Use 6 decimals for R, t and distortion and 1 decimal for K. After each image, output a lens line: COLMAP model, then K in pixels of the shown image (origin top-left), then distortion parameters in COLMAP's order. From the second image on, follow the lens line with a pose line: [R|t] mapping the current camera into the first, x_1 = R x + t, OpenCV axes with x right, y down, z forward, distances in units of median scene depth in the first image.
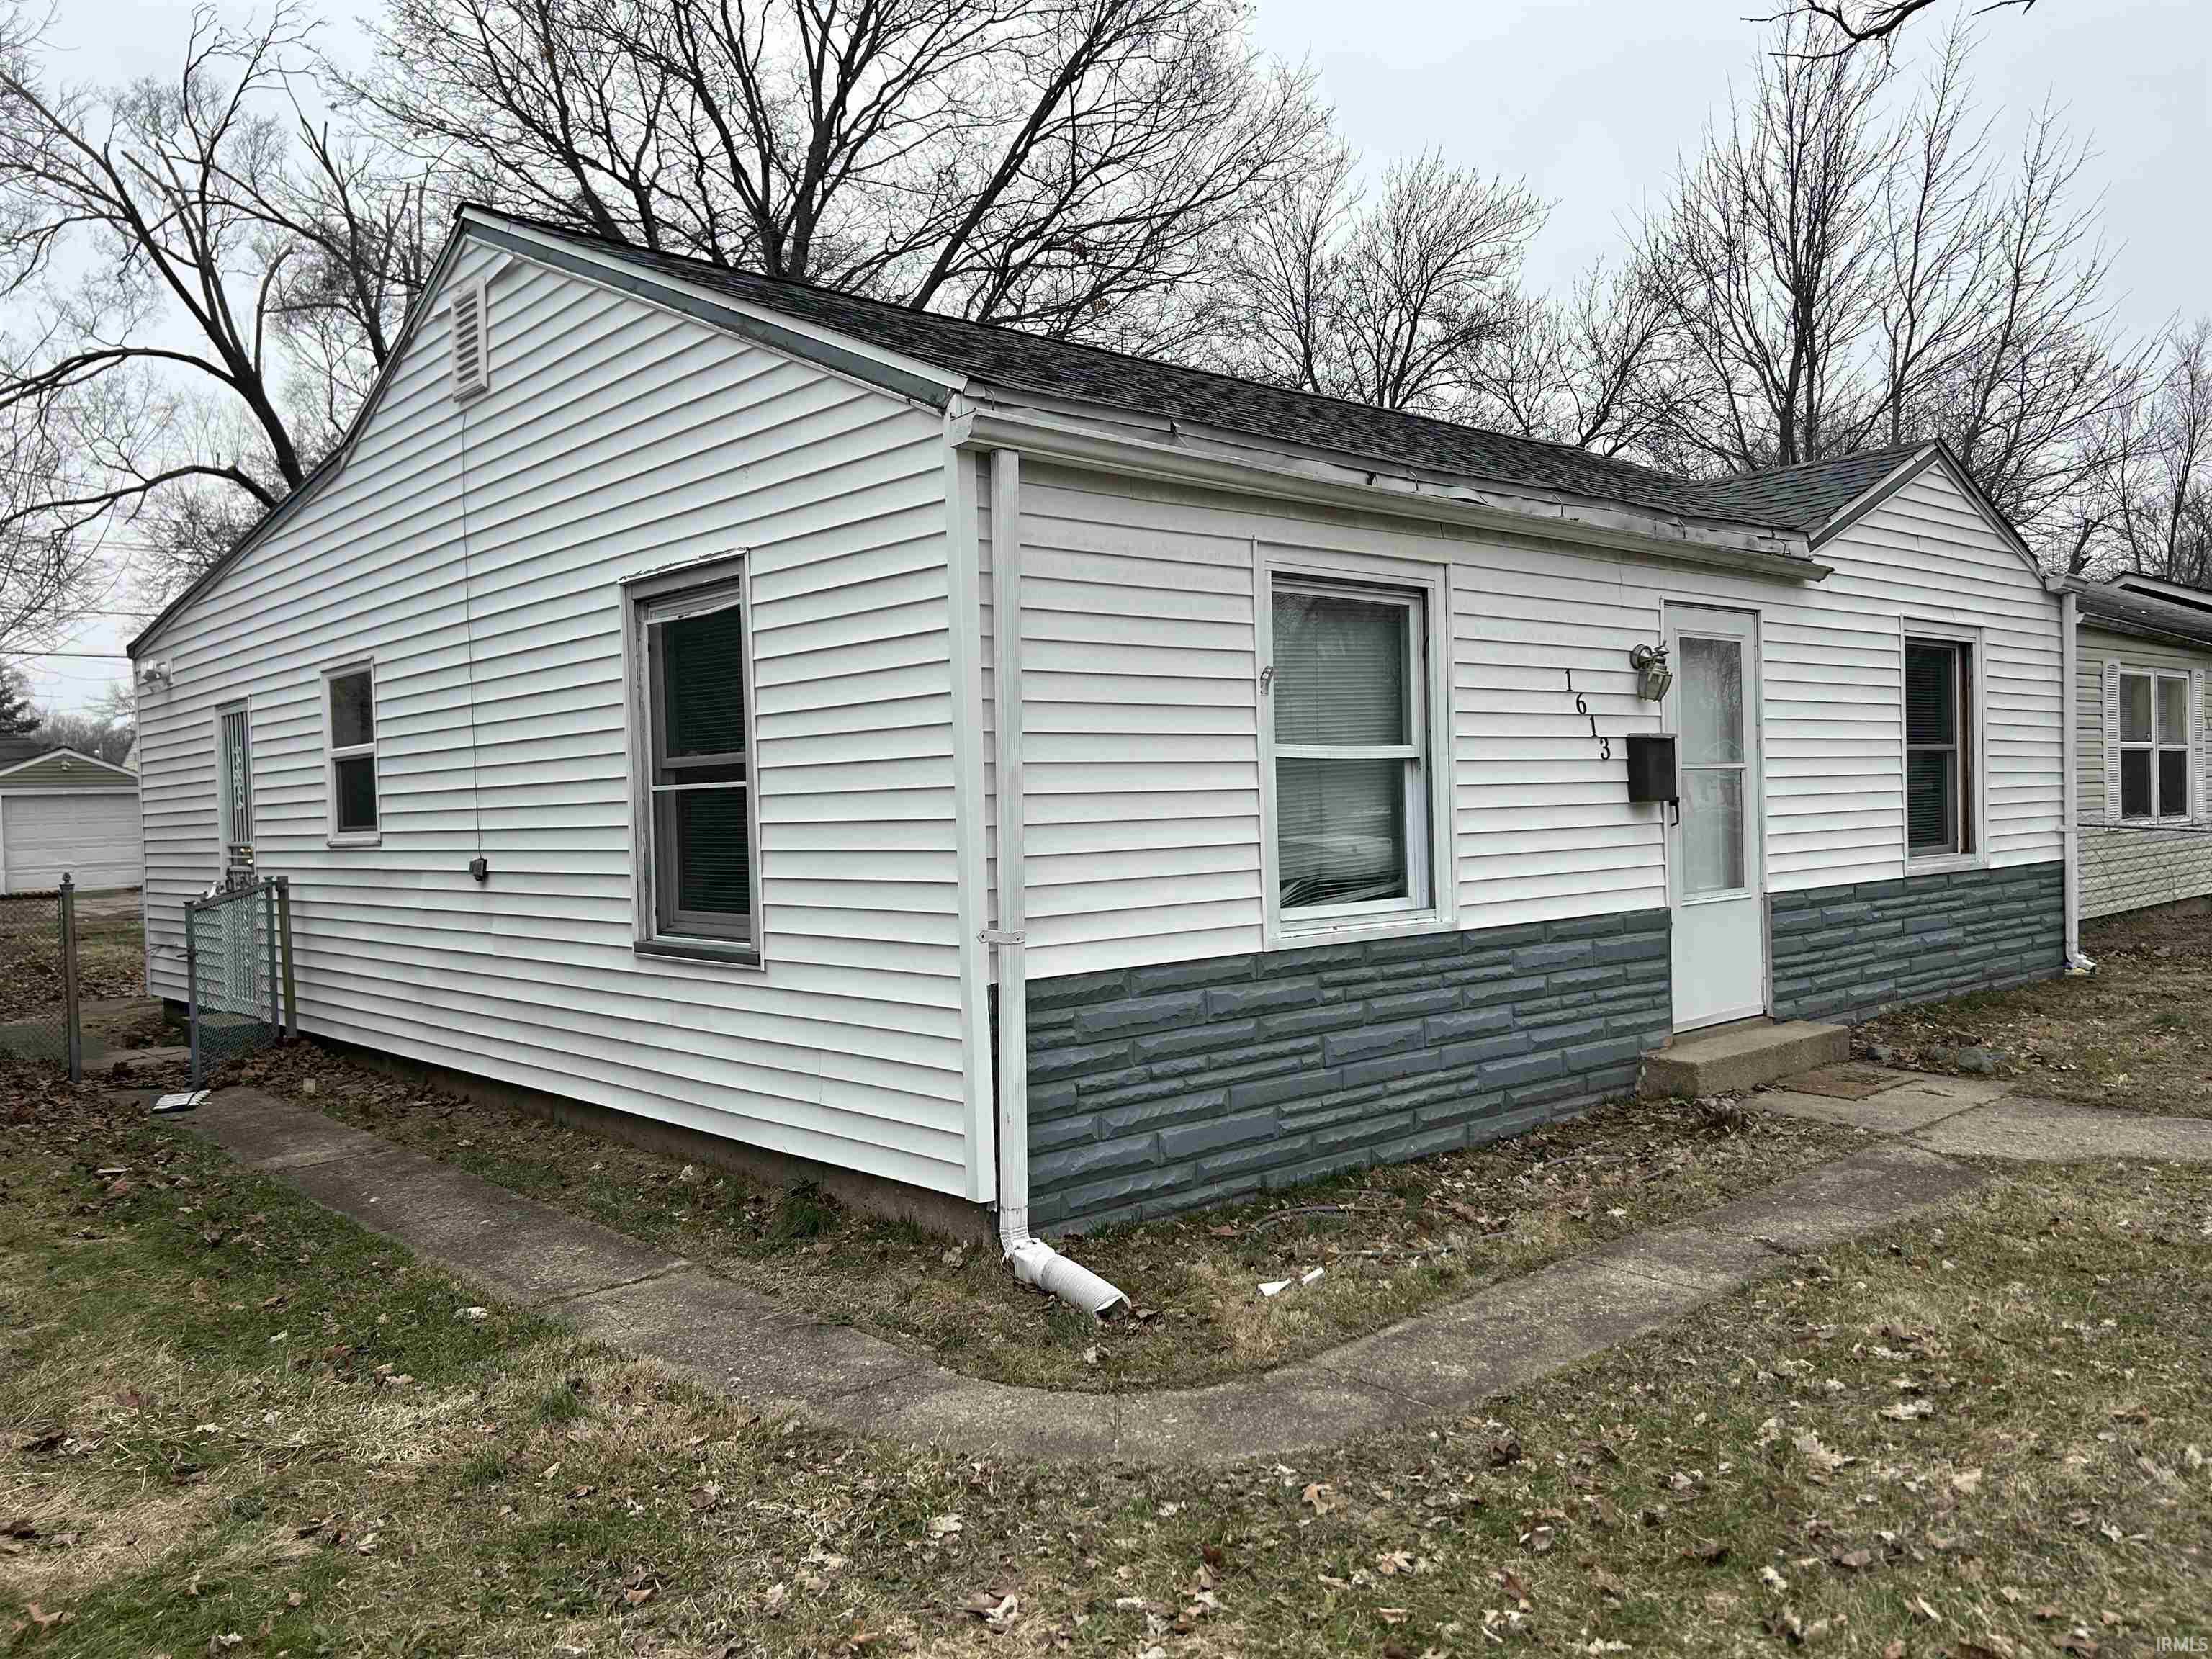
lens RADIAL K [[1663.4, 0, 1103.2], [0, 1663.4, 822.4], [0, 0, 1]] dist [0.042047, -0.045300]
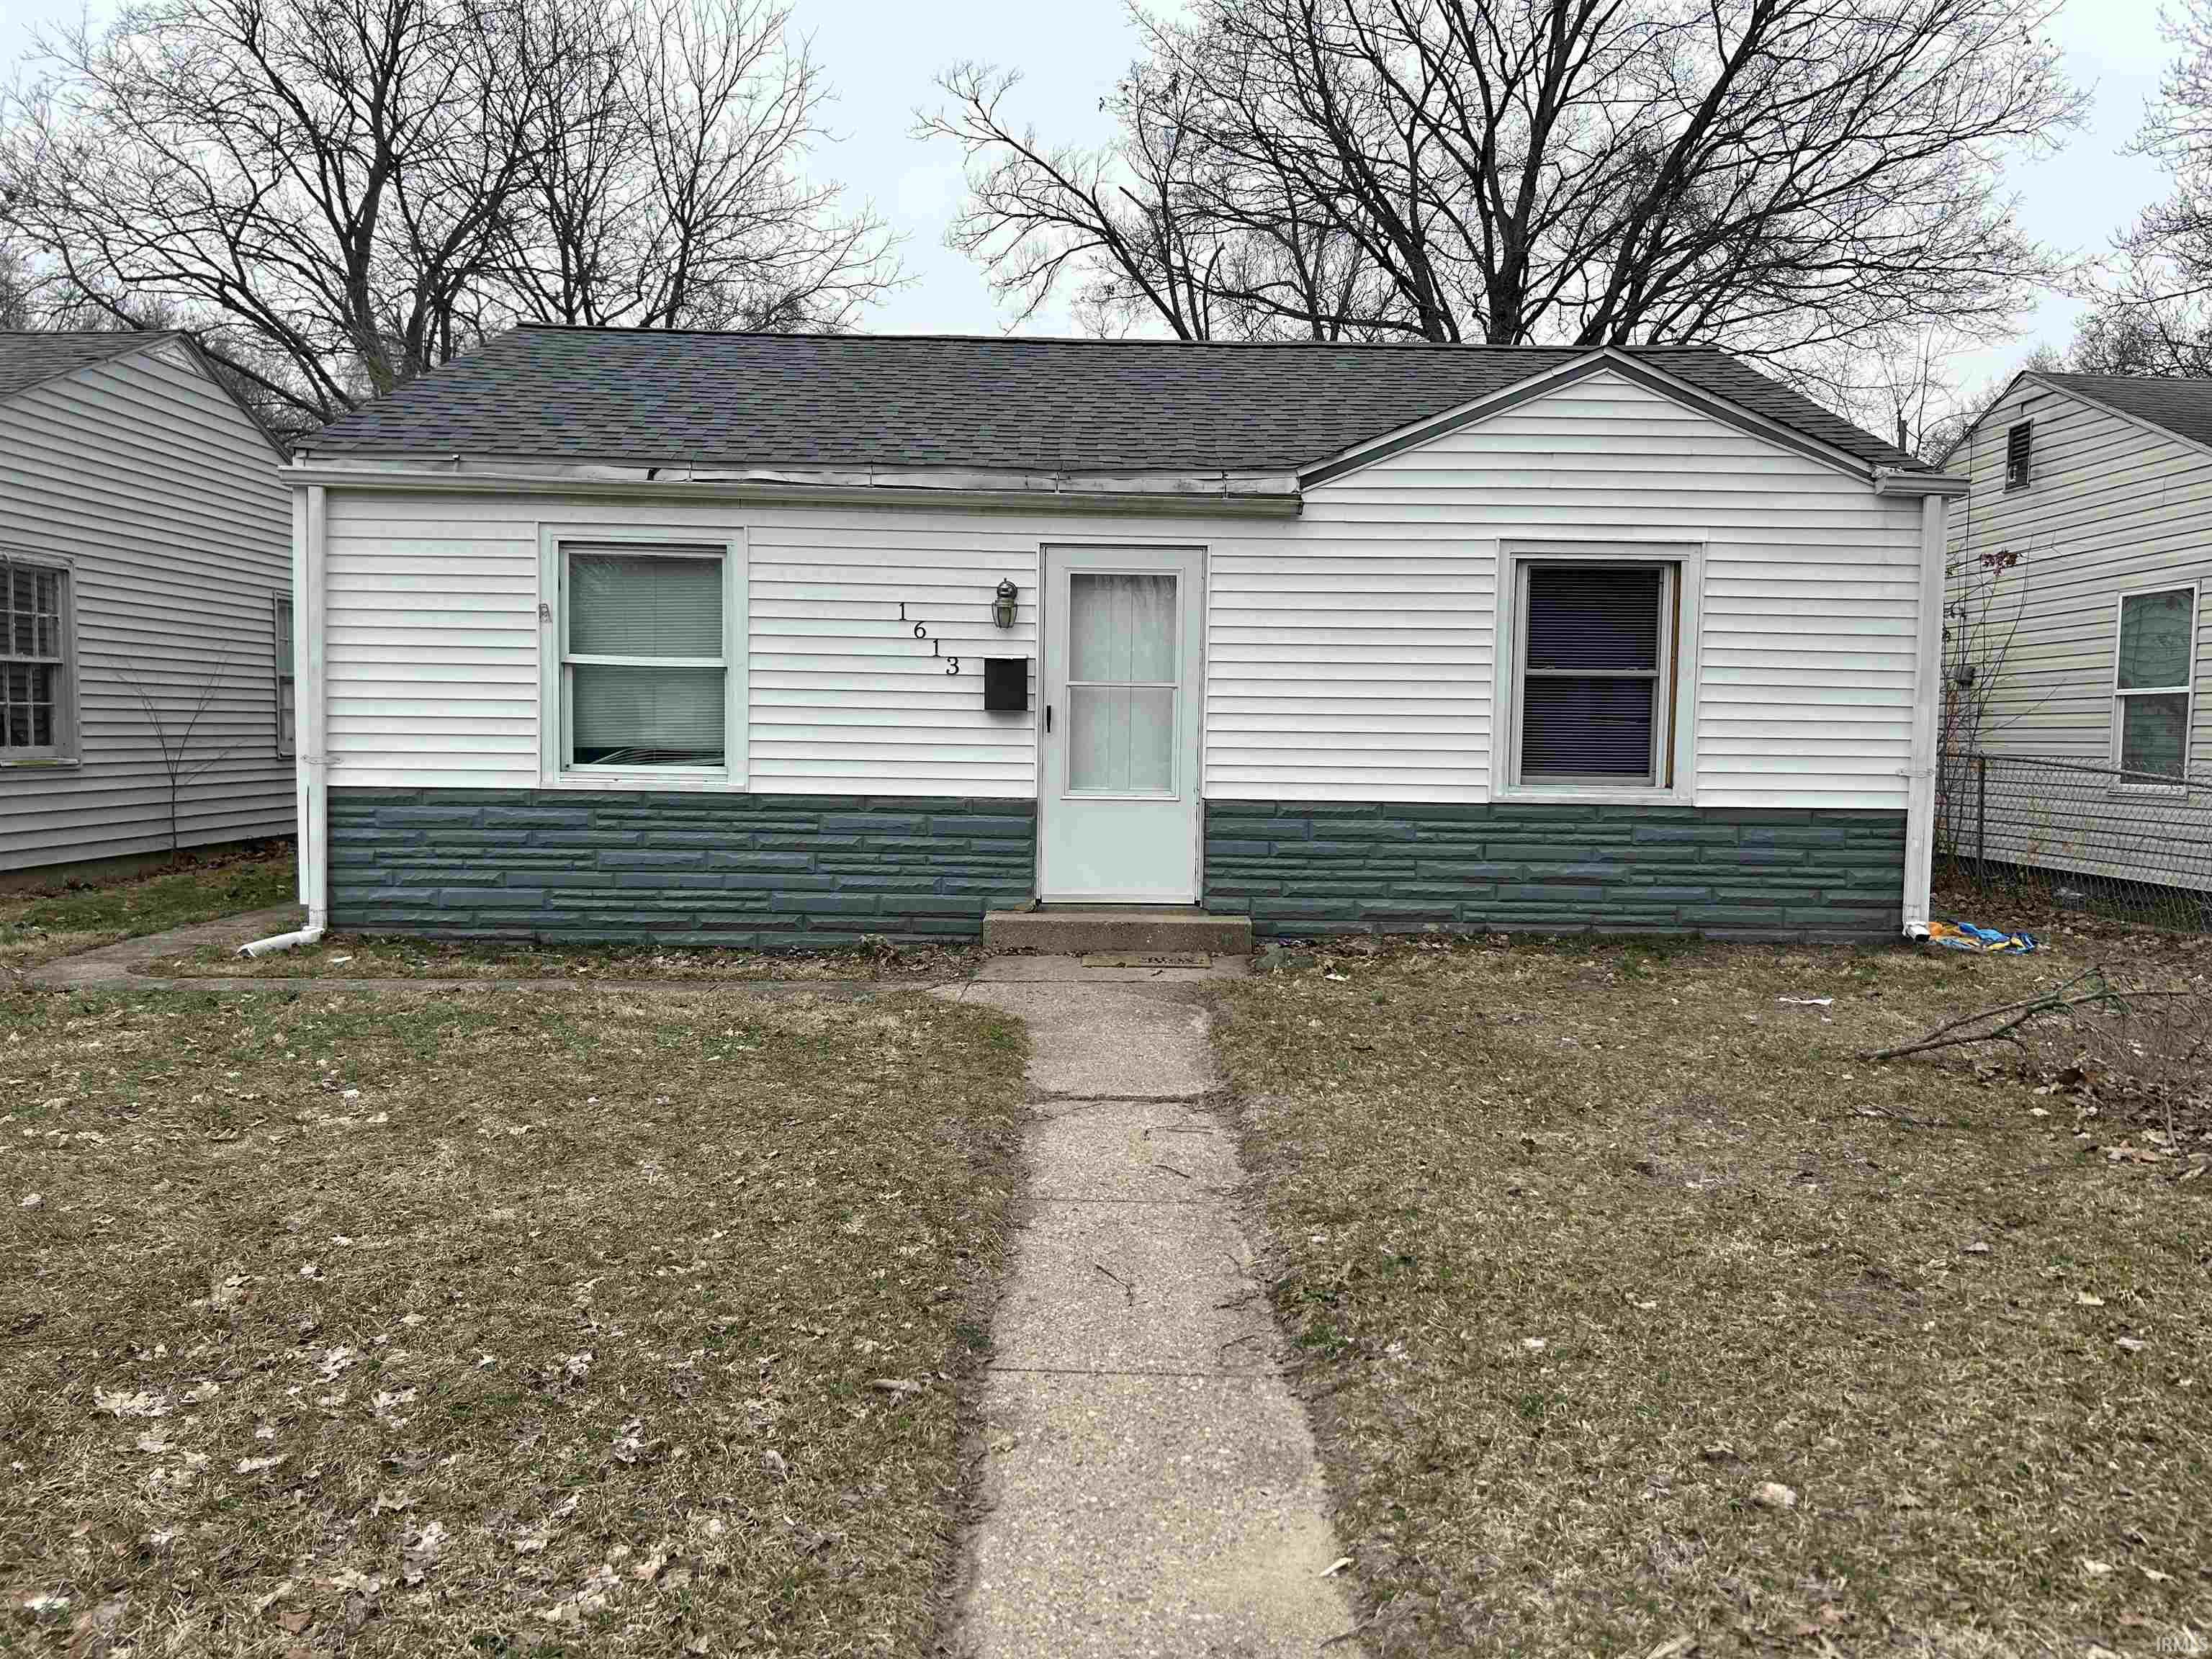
lens RADIAL K [[1663.4, 0, 1114.7], [0, 1663.4, 836.4], [0, 0, 1]] dist [0.042047, -0.045300]
pose [[0.773738, 0.089933, -0.627089, 1.177170], [-0.044689, 0.995155, 0.087579, -0.031087], [0.631927, -0.039740, 0.774008, 0.100297]]
